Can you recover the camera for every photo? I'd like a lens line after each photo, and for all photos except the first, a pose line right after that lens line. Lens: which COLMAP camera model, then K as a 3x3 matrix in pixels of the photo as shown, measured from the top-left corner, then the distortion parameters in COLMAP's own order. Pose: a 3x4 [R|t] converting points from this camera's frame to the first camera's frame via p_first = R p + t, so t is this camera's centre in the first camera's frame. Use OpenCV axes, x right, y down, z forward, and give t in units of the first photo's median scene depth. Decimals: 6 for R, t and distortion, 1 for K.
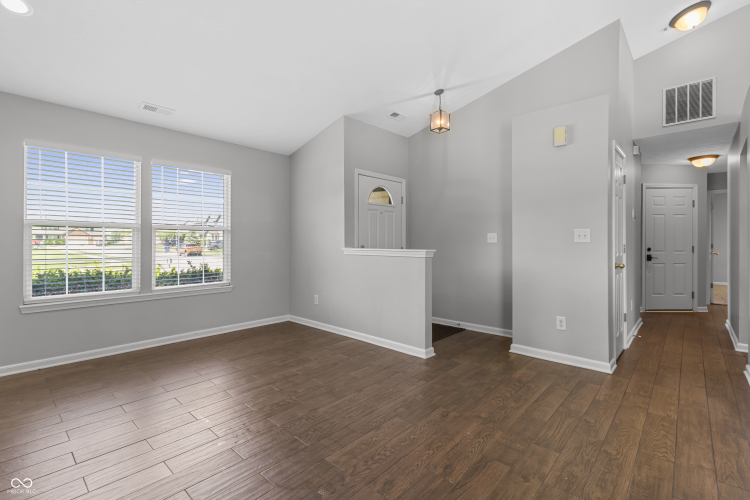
lens RADIAL K [[338.4, 0, 373.0], [0, 338.4, 245.3], [0, 0, 1]] dist [0.001792, -0.000130]
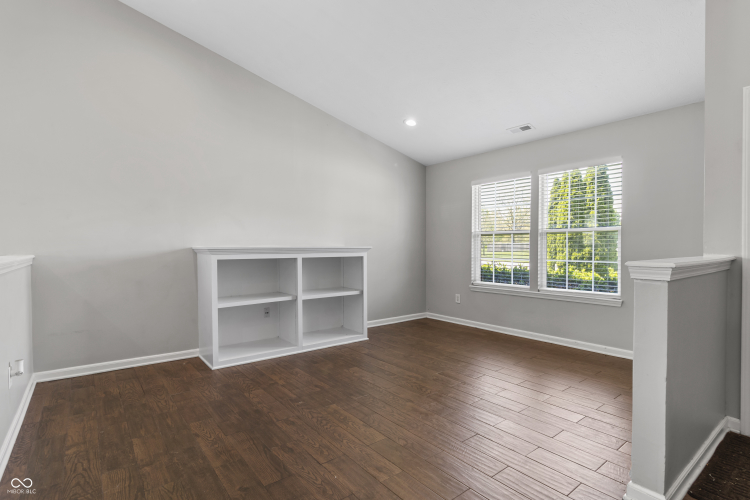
lens RADIAL K [[368.5, 0, 377.0], [0, 368.5, 252.0], [0, 0, 1]] dist [0.016822, 0.000012]
pose [[-0.152593, 0.013450, -0.988198, 1.030936], [-0.001977, 0.999901, 0.013915, -0.008158], [0.988287, 0.004077, -0.152551, 1.101055]]
